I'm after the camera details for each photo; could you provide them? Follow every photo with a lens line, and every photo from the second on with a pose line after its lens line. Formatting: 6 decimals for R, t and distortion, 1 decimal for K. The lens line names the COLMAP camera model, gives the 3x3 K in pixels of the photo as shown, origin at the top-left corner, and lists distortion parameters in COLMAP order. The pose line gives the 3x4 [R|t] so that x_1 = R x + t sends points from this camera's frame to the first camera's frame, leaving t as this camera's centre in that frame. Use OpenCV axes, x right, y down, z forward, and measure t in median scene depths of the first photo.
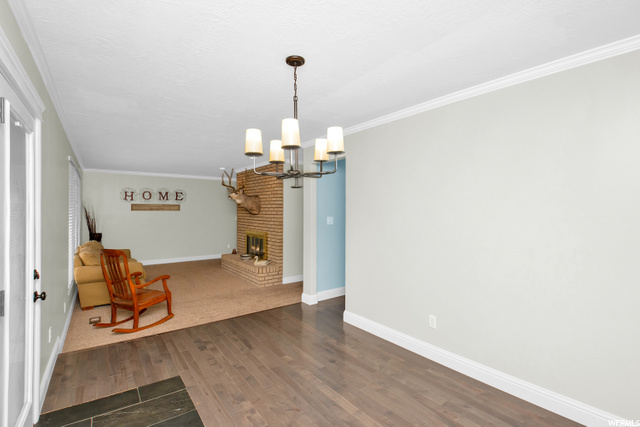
lens RADIAL K [[291.7, 0, 318.6], [0, 291.7, 212.8], [0, 0, 1]] dist [0.000511, 0.000058]
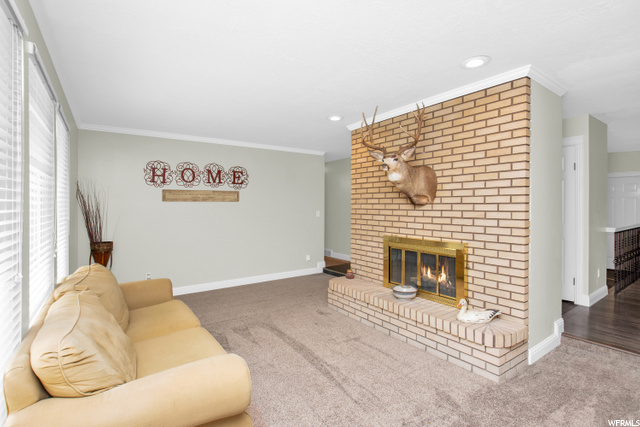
lens RADIAL K [[305.3, 0, 320.1], [0, 305.3, 209.5], [0, 0, 1]] dist [-0.001982, 0.000097]
pose [[0.999270, -0.004036, -0.037984, -0.309419], [0.003822, 0.999976, -0.005720, 0.013586], [0.038006, 0.005571, 0.999262, 0.411630]]
